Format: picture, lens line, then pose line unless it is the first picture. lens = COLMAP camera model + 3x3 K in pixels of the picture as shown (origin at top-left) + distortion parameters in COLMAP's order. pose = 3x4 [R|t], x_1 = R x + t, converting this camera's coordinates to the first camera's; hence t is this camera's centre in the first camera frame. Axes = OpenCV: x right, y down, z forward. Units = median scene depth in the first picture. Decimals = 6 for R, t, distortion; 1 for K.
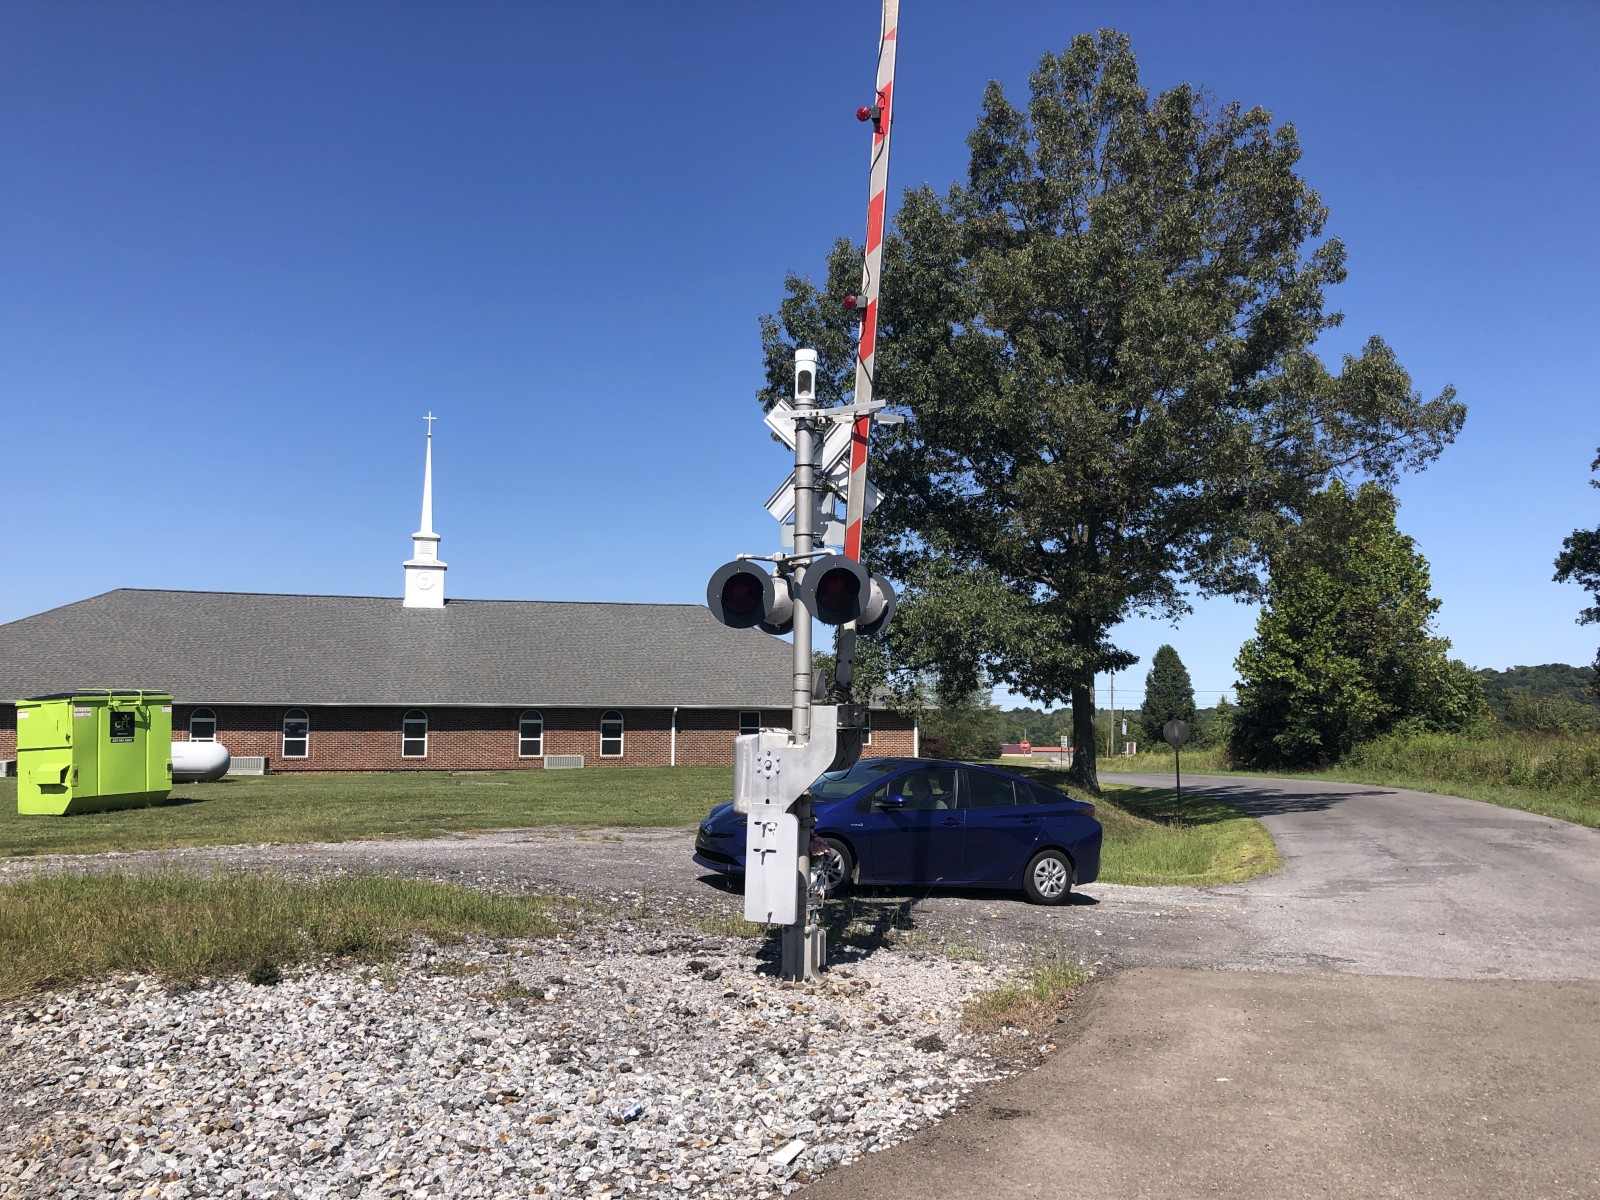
lens RADIAL K [[1280.9, 0, 800.7], [0, 1280.9, 600.9], [0, 0, 1]] dist [0.074901, 0.002850]
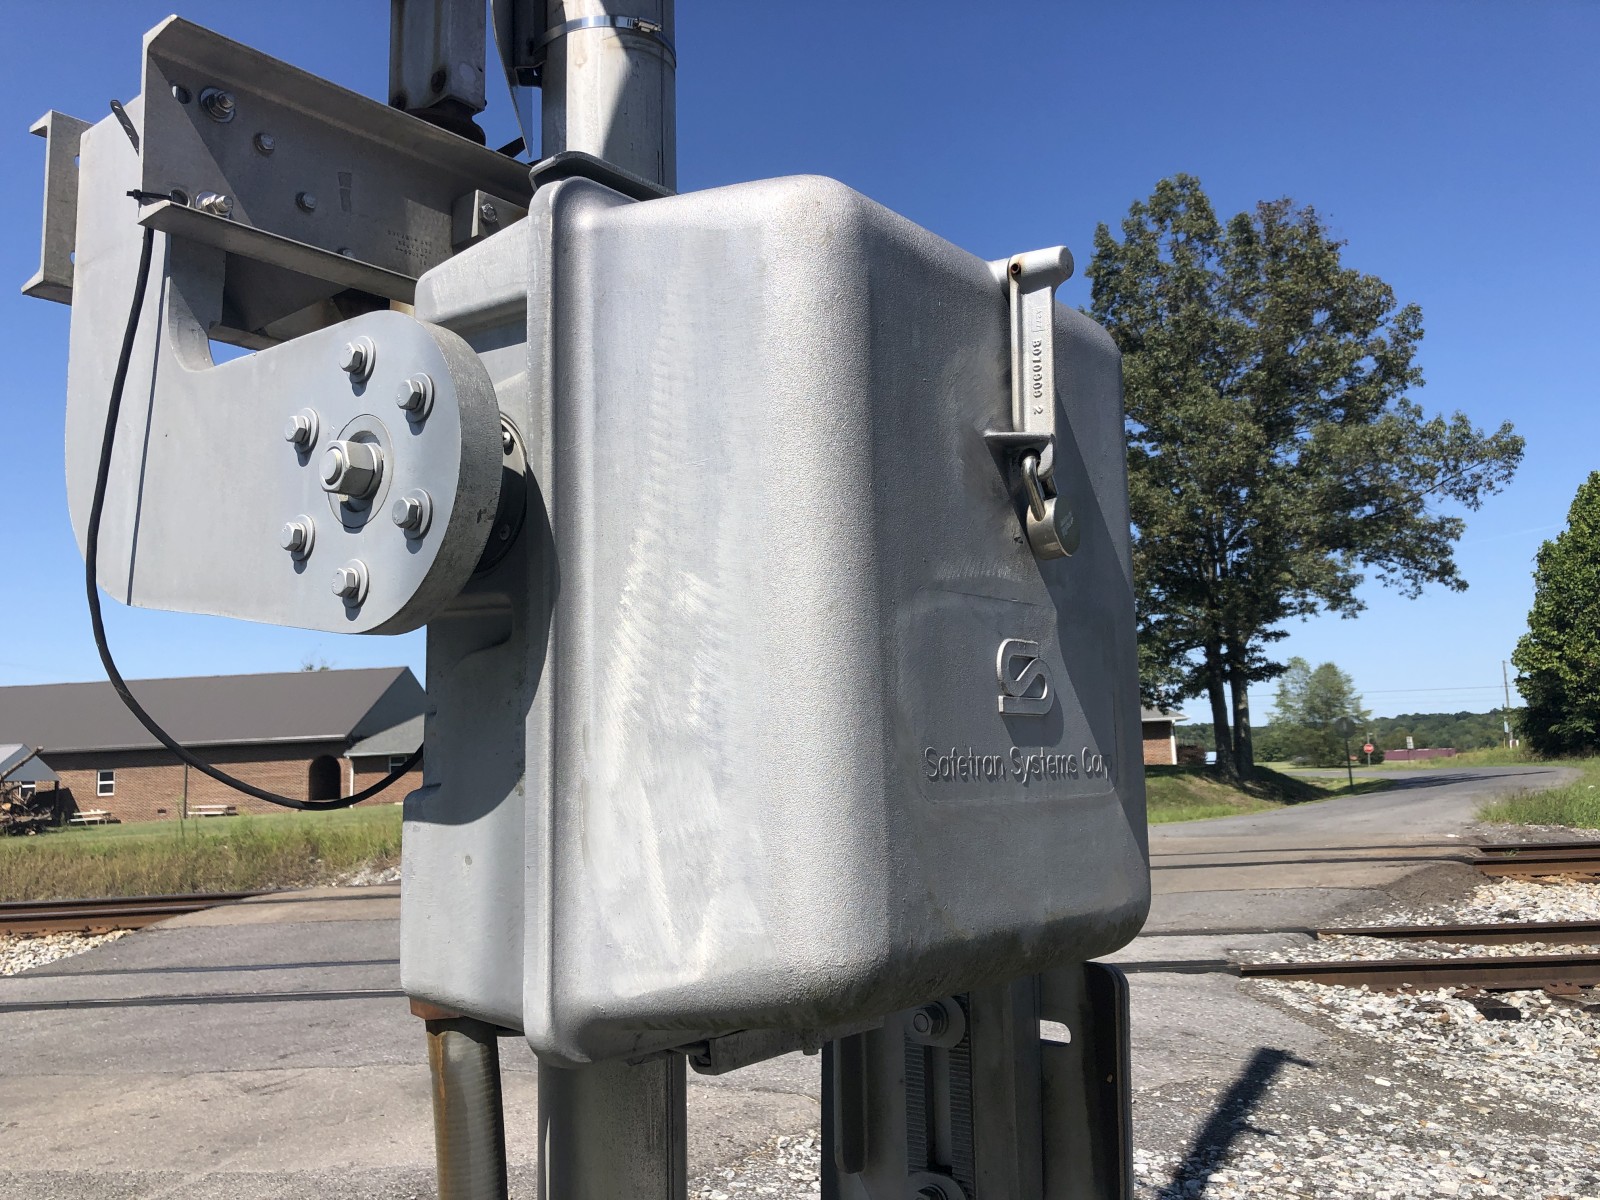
lens RADIAL K [[1341.1, 0, 802.6], [0, 1341.1, 568.9], [0, 0, 1]] dist [-0.004525, 0.026229]
pose [[0.941054, -0.090868, -0.325821, 0.252287], [0.077976, 0.995575, -0.052439, -0.016254], [0.329145, 0.023941, 0.943976, -0.311334]]
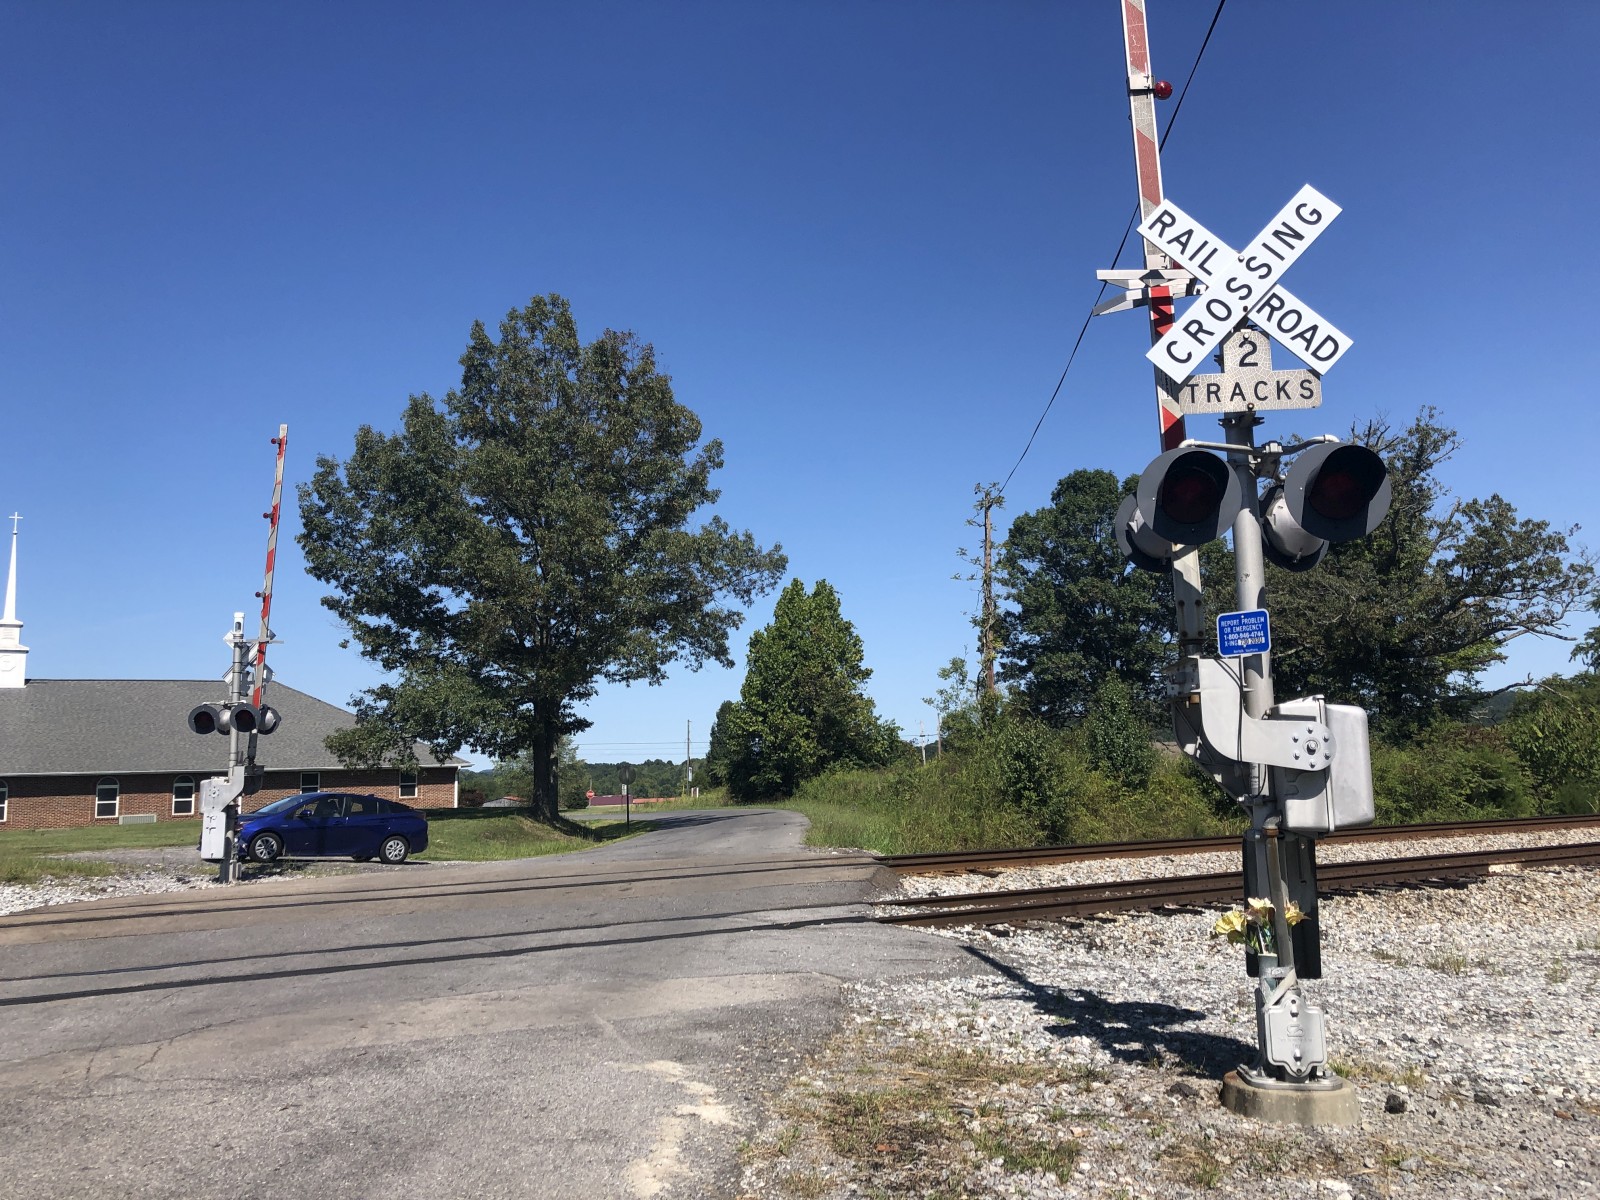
lens RADIAL K [[1336.4, 0, 794.4], [0, 1336.4, 566.8], [0, 0, 1]] dist [0.036371, -0.011143]
pose [[0.966456, 0.010418, 0.256621, 0.100402], [0.005417, 0.998128, -0.060925, -0.035538], [-0.256775, 0.060271, 0.964590, -0.463264]]
